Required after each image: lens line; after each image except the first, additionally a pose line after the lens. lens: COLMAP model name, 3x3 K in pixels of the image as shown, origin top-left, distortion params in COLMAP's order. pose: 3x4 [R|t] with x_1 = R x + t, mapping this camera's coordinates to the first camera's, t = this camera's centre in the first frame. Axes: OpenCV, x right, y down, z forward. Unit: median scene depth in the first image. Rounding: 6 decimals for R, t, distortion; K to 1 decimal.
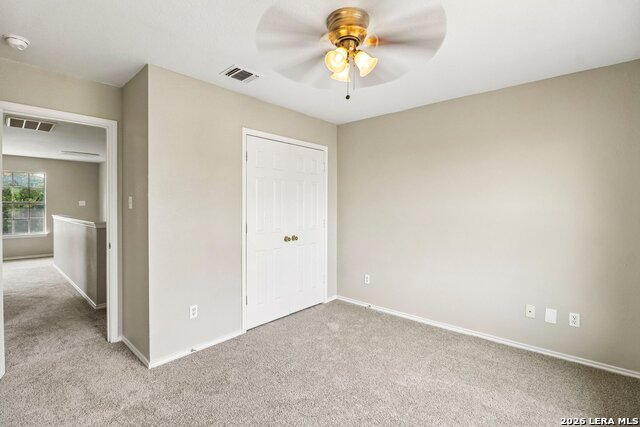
lens RADIAL K [[297.5, 0, 317.3], [0, 297.5, 211.1], [0, 0, 1]] dist [-0.003686, -0.003202]
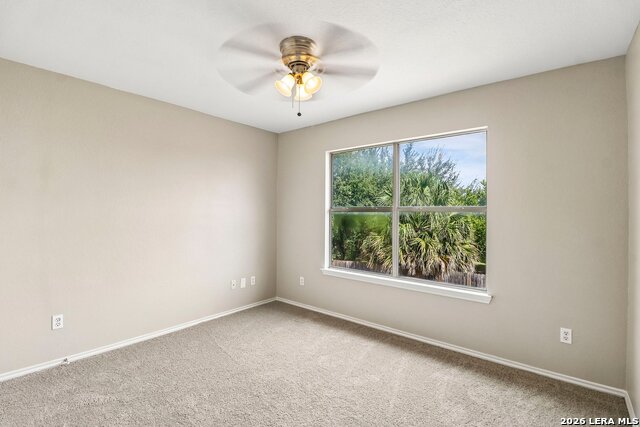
lens RADIAL K [[297.5, 0, 321.9], [0, 297.5, 213.5], [0, 0, 1]] dist [-0.003686, -0.003202]
pose [[-0.039395, -0.010596, 0.999168, -0.505268], [0.011548, 0.999872, 0.011058, -0.006817], [-0.999157, 0.011974, -0.039267, 0.460136]]
